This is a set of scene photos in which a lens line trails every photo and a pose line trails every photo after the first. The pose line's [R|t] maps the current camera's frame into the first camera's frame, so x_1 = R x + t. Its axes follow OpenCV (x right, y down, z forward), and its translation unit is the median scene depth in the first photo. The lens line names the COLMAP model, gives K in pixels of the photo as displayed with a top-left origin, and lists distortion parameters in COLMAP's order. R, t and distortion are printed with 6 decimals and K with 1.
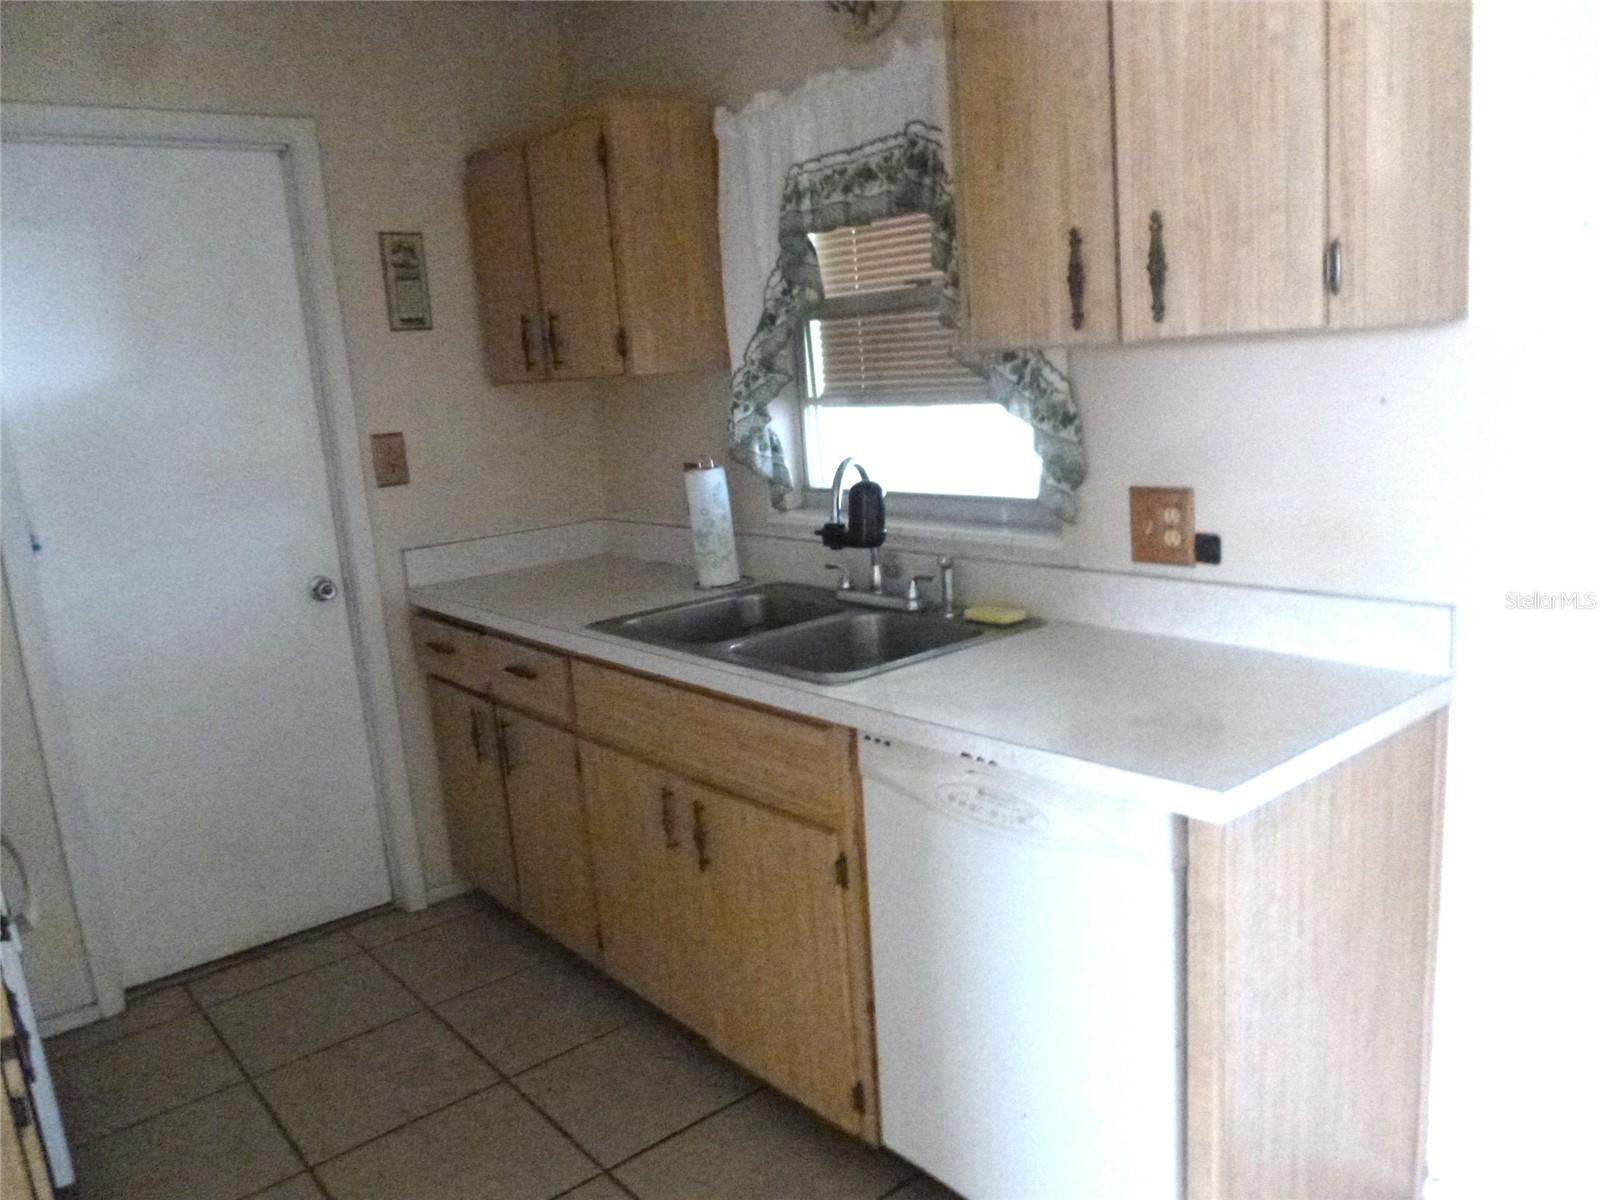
lens RADIAL K [[1206.1, 0, 814.7], [0, 1206.1, 608.9], [0, 0, 1]] dist [-0.060786, 0.036891]
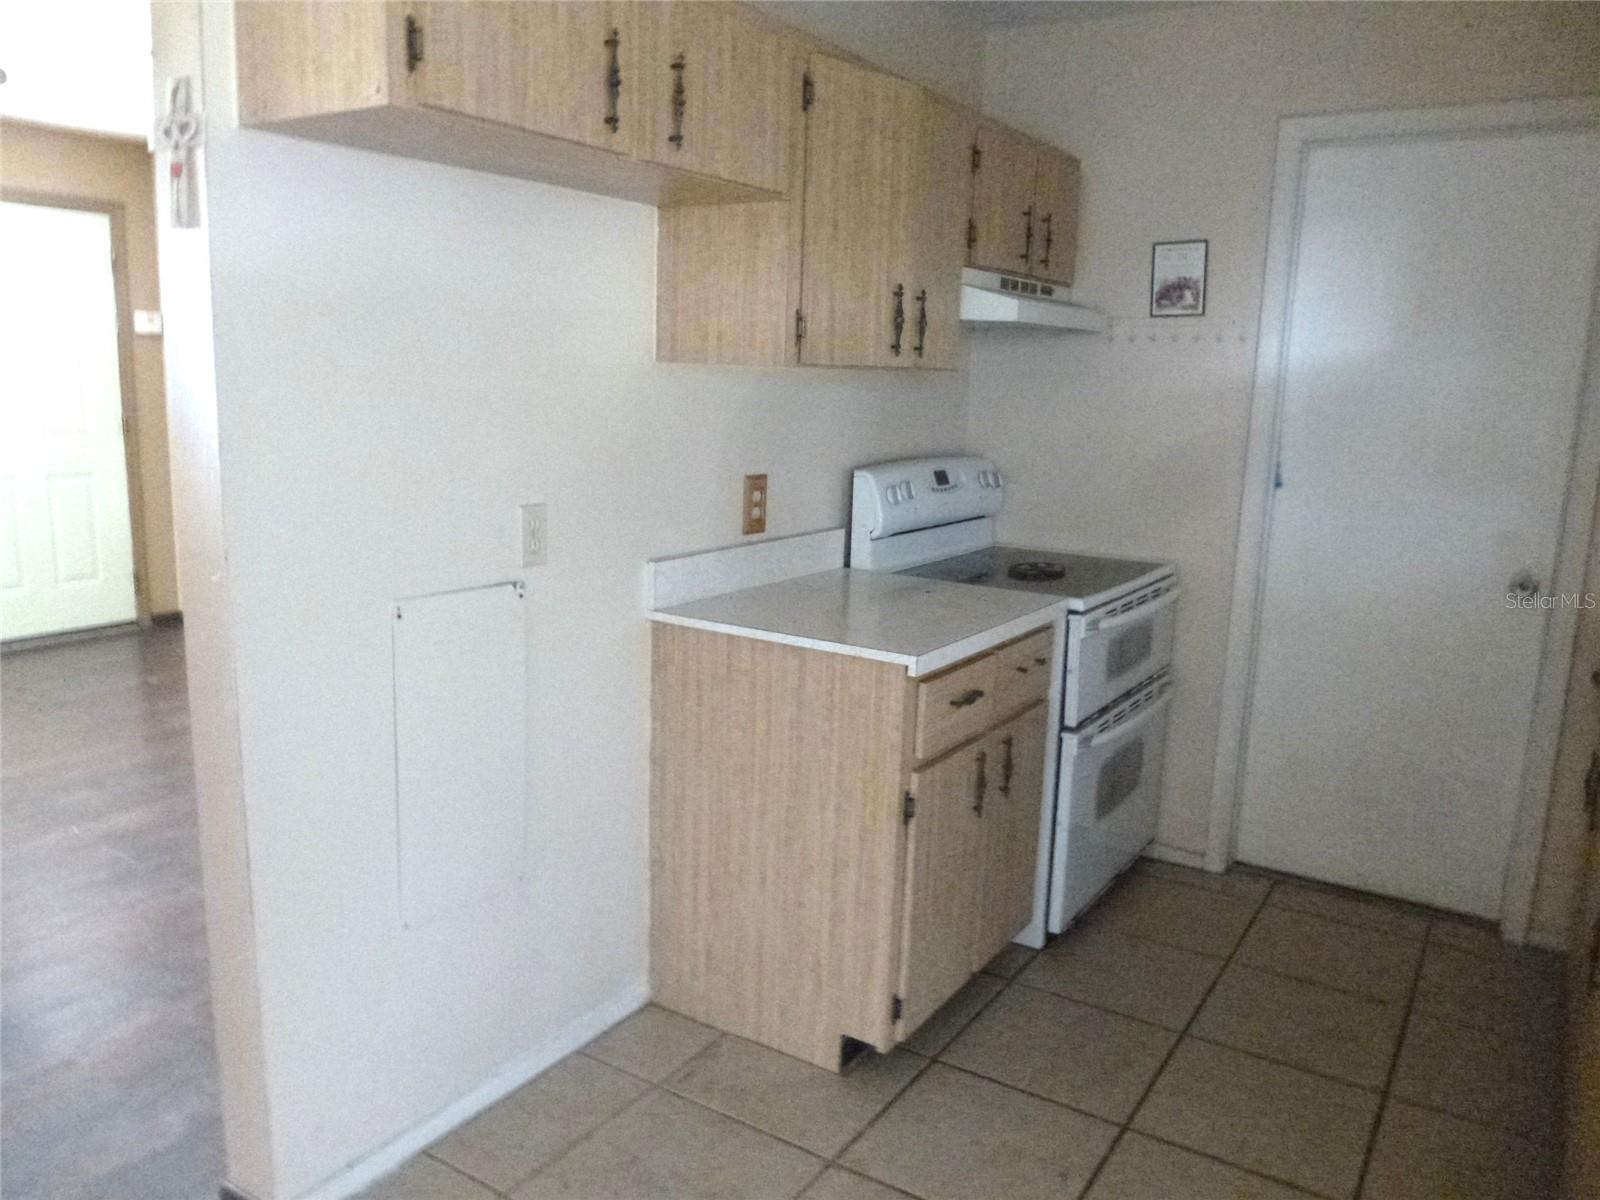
lens RADIAL K [[1206.1, 0, 805.2], [0, 1206.1, 610.8], [0, 0, 1]] dist [-0.060786, 0.036891]
pose [[0.300626, 0.264232, -0.916409, 0.354963], [-0.242920, 0.950380, 0.194338, -0.050375], [0.922287, 0.164191, 0.349896, 0.150817]]
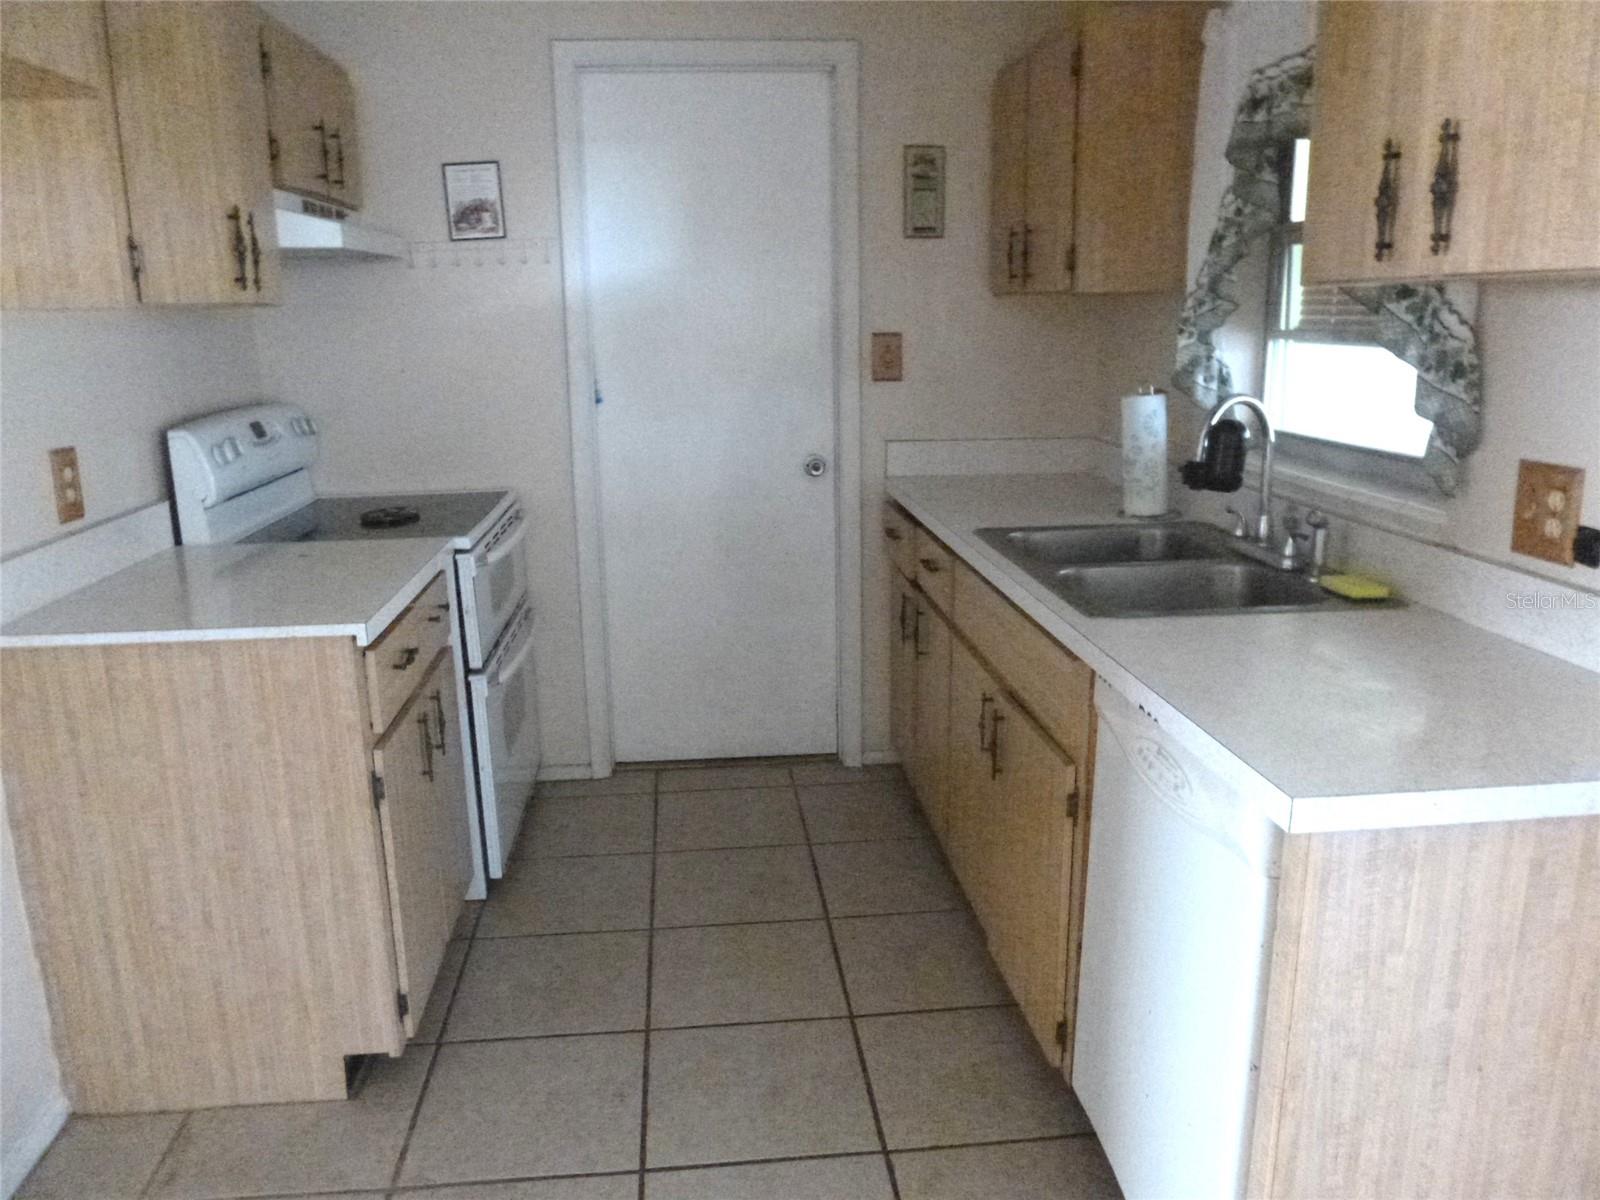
lens RADIAL K [[1206.1, 0, 798.2], [0, 1206.1, 612.6], [0, 0, 1]] dist [-0.060786, 0.036891]
pose [[0.828176, 0.193654, -0.525950, 0.237712], [-0.156445, 0.980986, 0.114856, -0.011542], [0.538192, -0.012839, 0.842725, 0.034489]]
